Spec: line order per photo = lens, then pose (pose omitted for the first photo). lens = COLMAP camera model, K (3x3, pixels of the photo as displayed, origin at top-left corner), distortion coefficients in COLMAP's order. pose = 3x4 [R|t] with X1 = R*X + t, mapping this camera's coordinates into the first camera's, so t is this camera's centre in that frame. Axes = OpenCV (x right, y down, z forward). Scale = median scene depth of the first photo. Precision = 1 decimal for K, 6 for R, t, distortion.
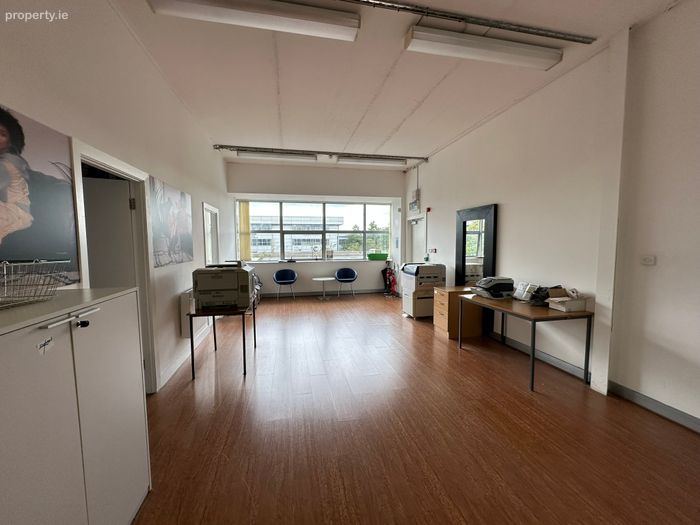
lens RADIAL K [[280.1, 0, 349.9], [0, 280.1, 263.7], [0, 0, 1]] dist [-0.001844, 0.000199]
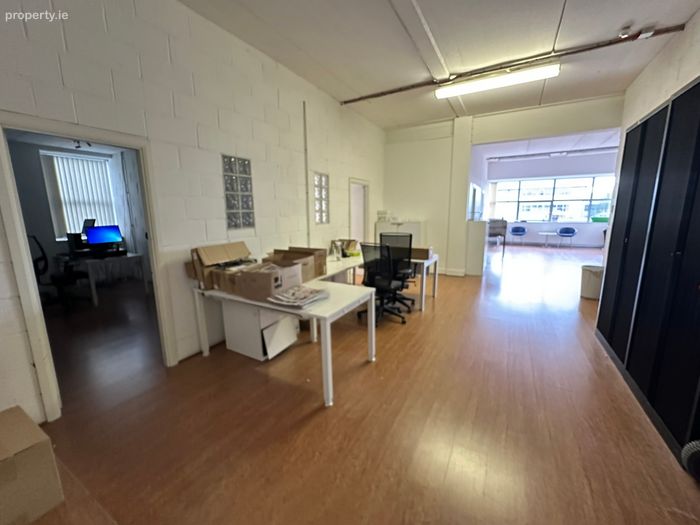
lens RADIAL K [[280.1, 0, 355.5], [0, 280.1, 261.6], [0, 0, 1]] dist [-0.001844, 0.000199]
pose [[0.748906, 0.115786, -0.652483, 0.121692], [-0.038346, 0.990539, 0.131764, 0.042676], [0.661566, -0.073659, 0.746260, -0.736480]]
